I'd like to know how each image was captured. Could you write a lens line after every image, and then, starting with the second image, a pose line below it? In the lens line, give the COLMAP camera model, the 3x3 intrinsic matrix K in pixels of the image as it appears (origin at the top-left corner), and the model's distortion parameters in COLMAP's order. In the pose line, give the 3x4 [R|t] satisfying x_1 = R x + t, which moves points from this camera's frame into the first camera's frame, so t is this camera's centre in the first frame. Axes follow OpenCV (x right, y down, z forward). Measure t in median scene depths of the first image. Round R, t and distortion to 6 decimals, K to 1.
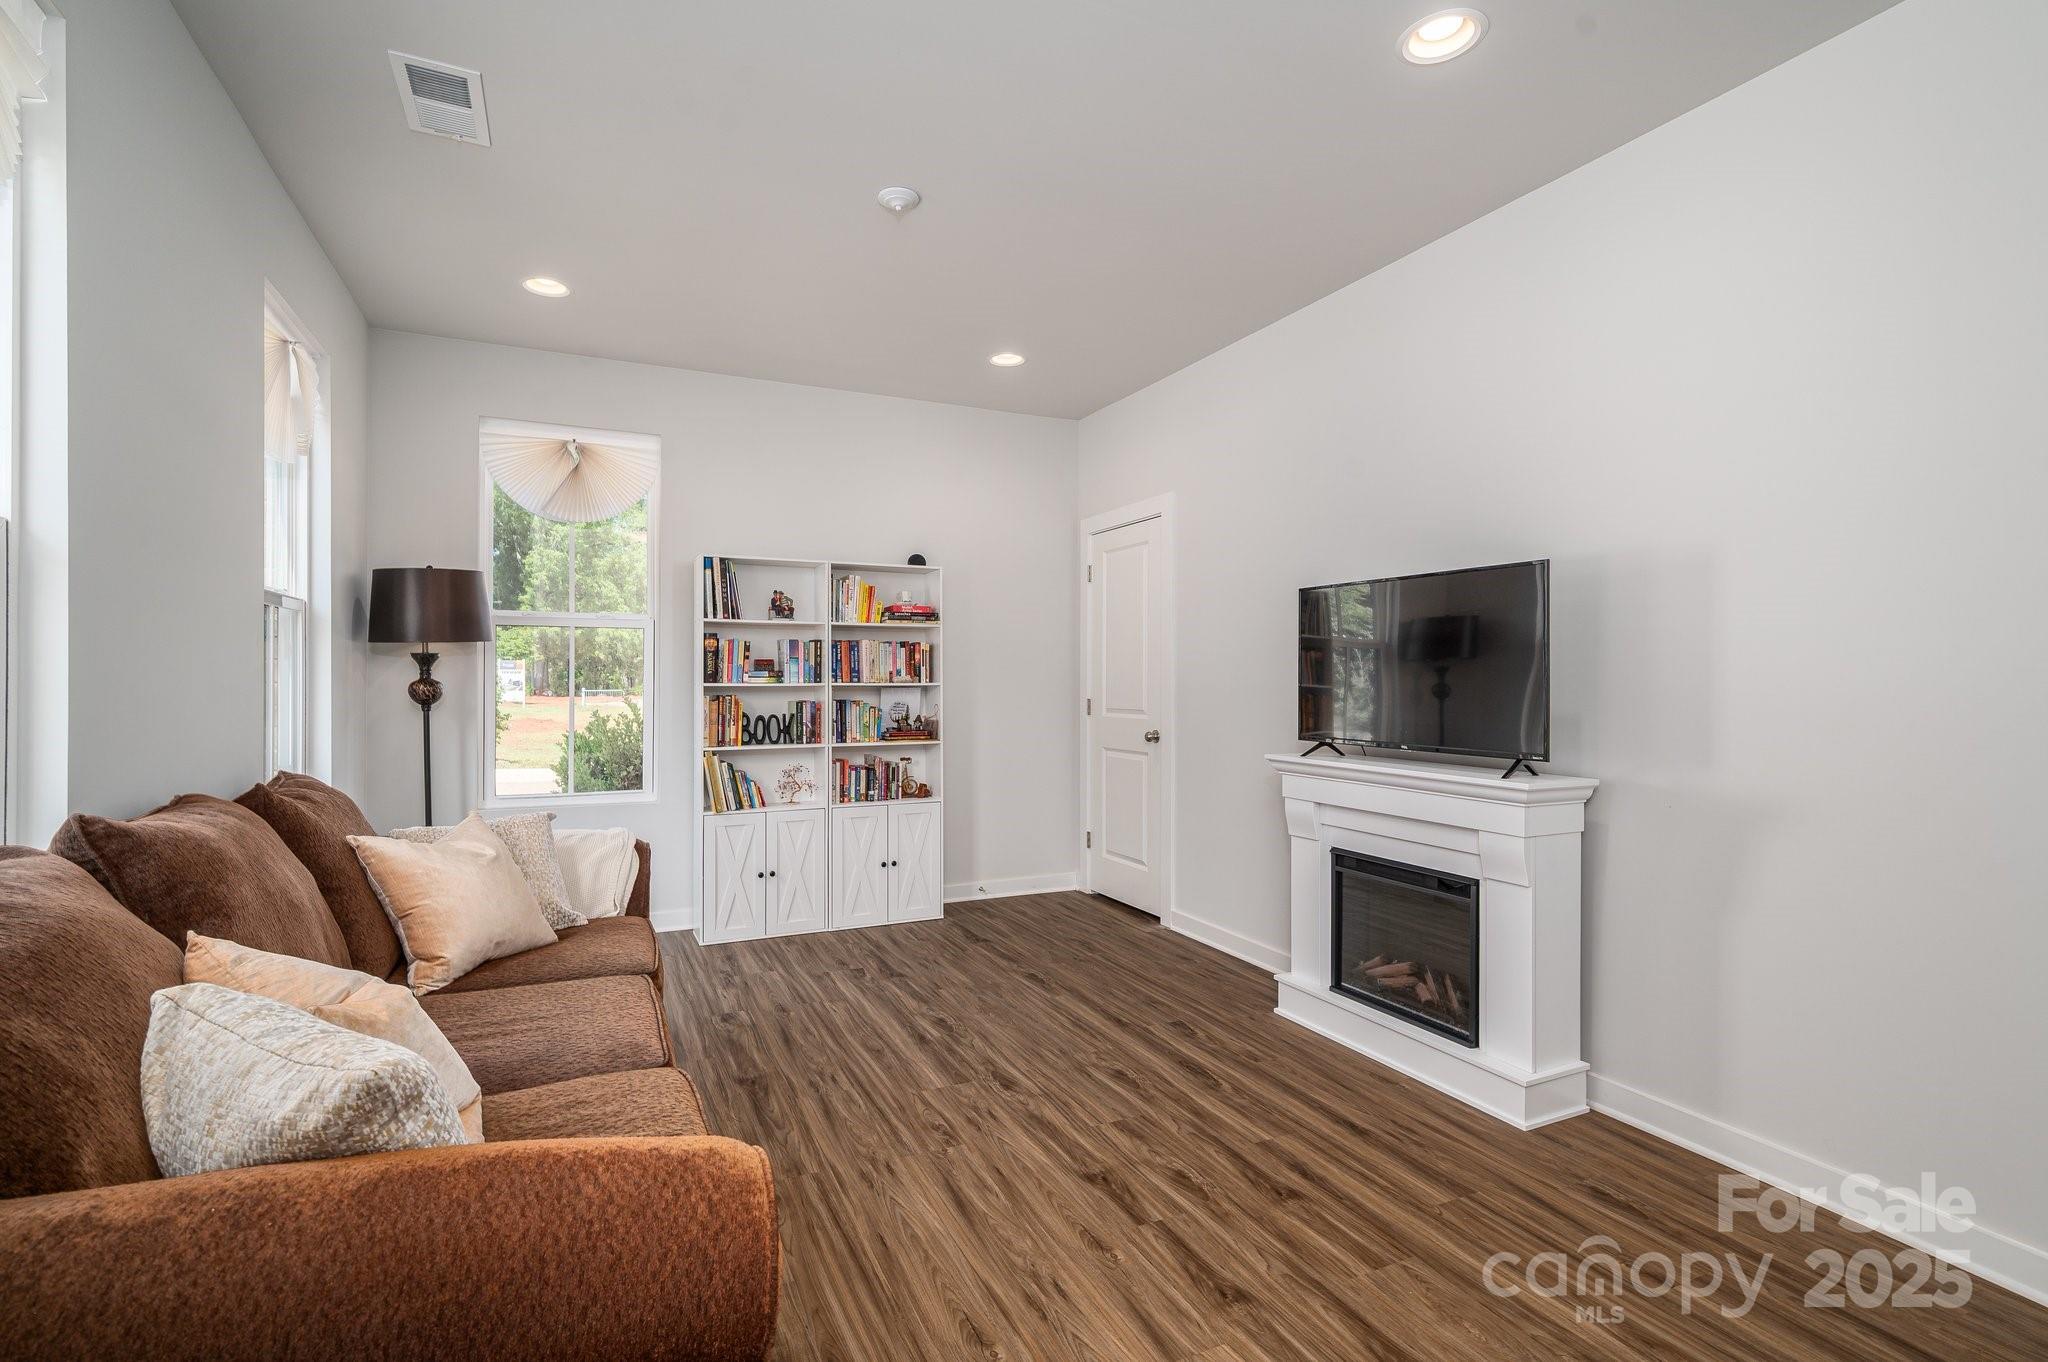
lens RADIAL K [[938.2, 0, 1022.0], [0, 938.2, 678.1], [0, 0, 1]] dist [0.000790, 0.000082]
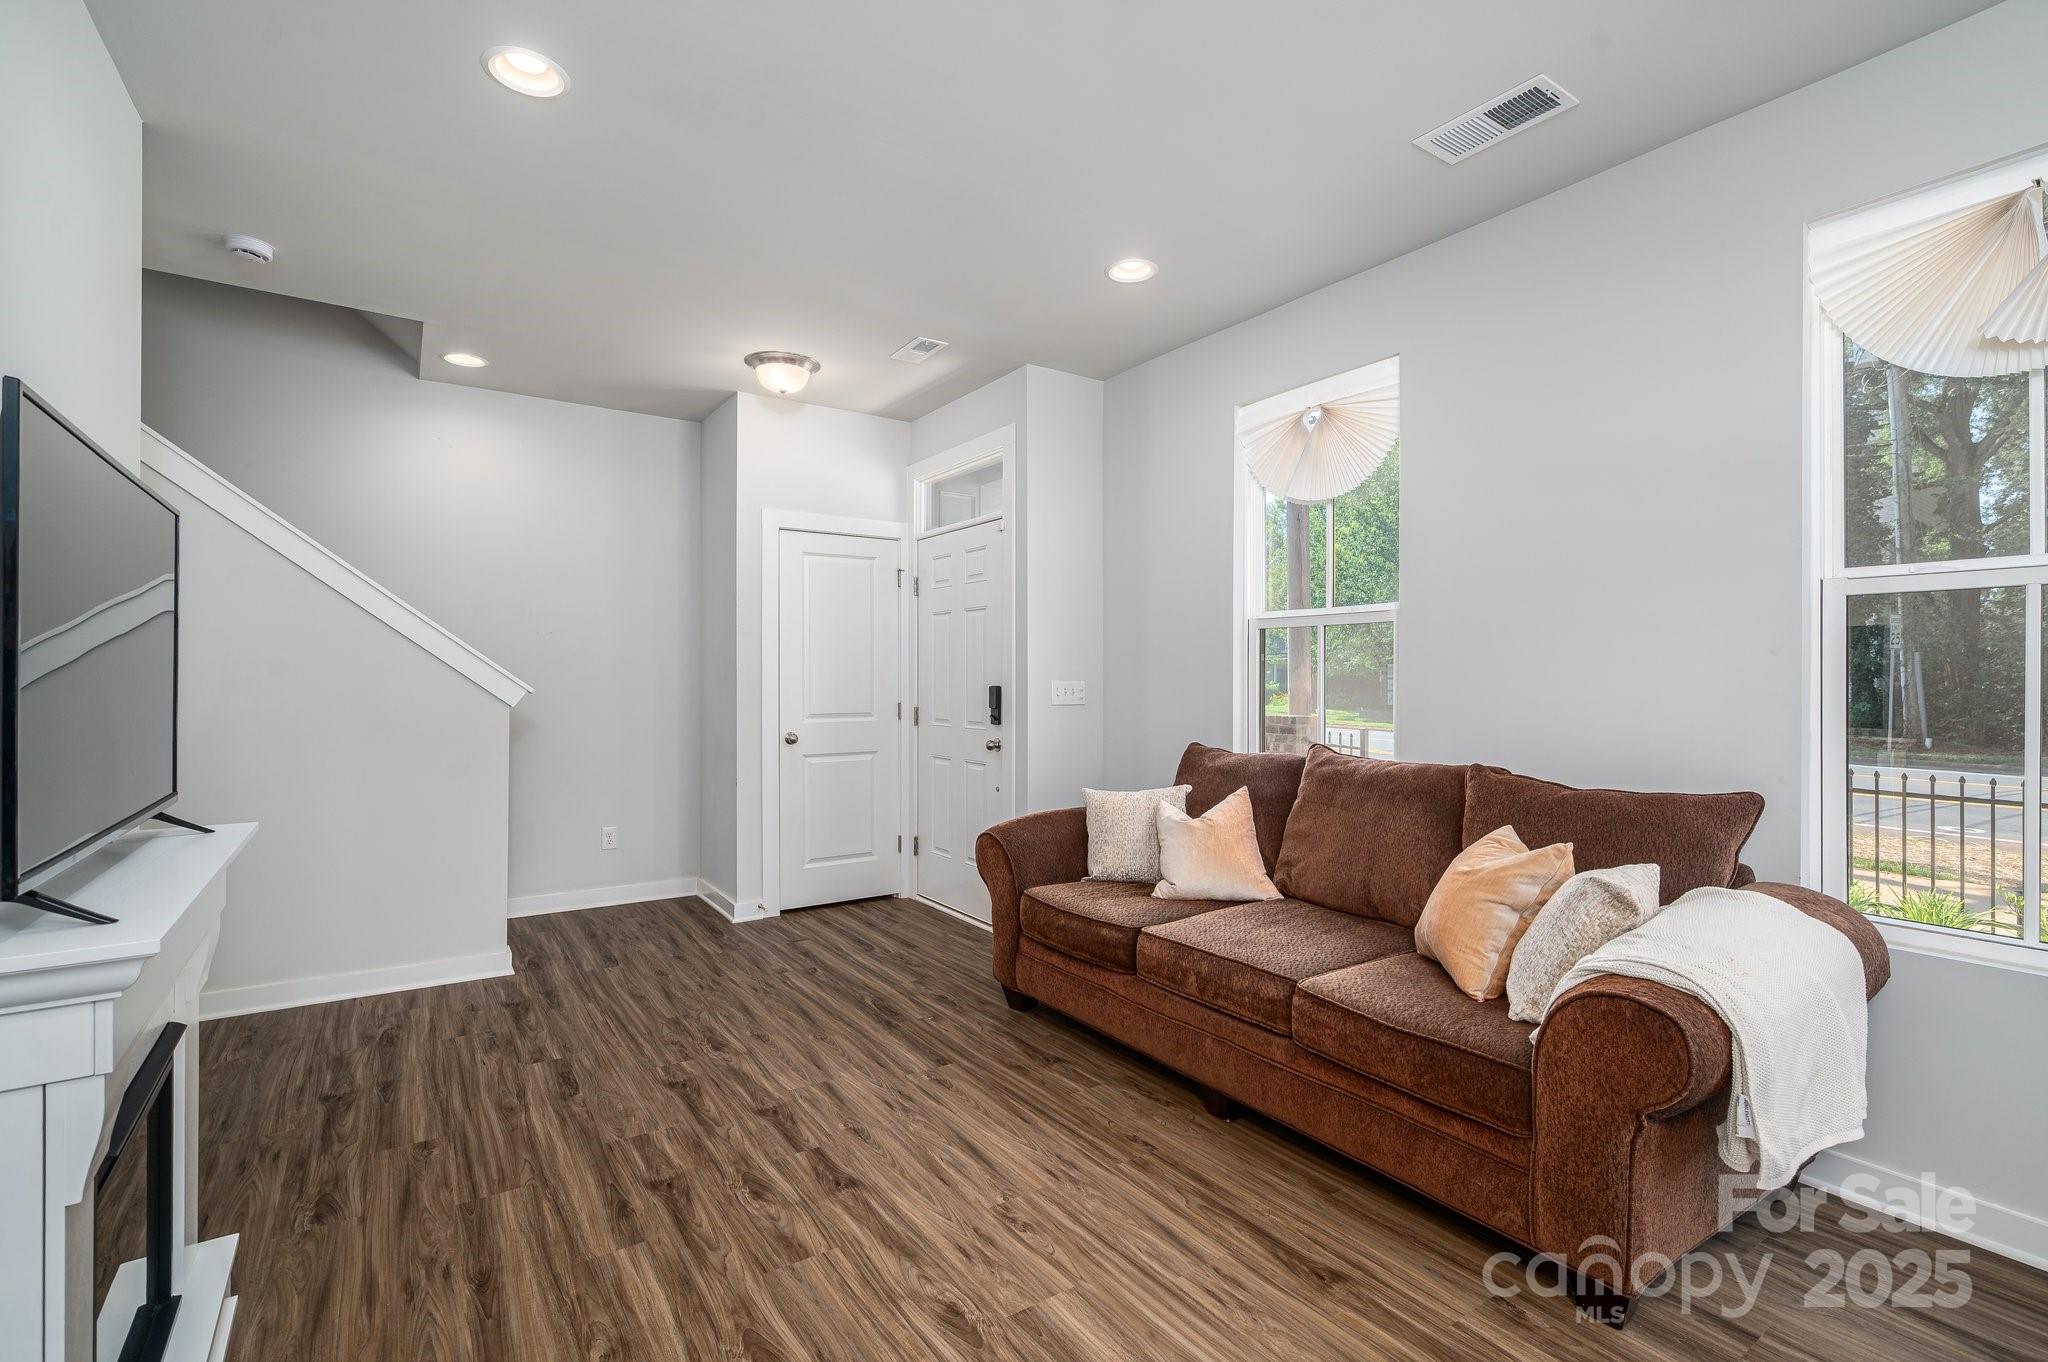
lens RADIAL K [[938.2, 0, 1025.9], [0, 938.2, 679.4], [0, 0, 1]] dist [0.000790, 0.000082]
pose [[-0.989084, -0.004041, -0.147297, 0.038172], [-0.004201, 0.999991, 0.000770, -0.010726], [0.147292, 0.001381, -0.989092, 1.987433]]
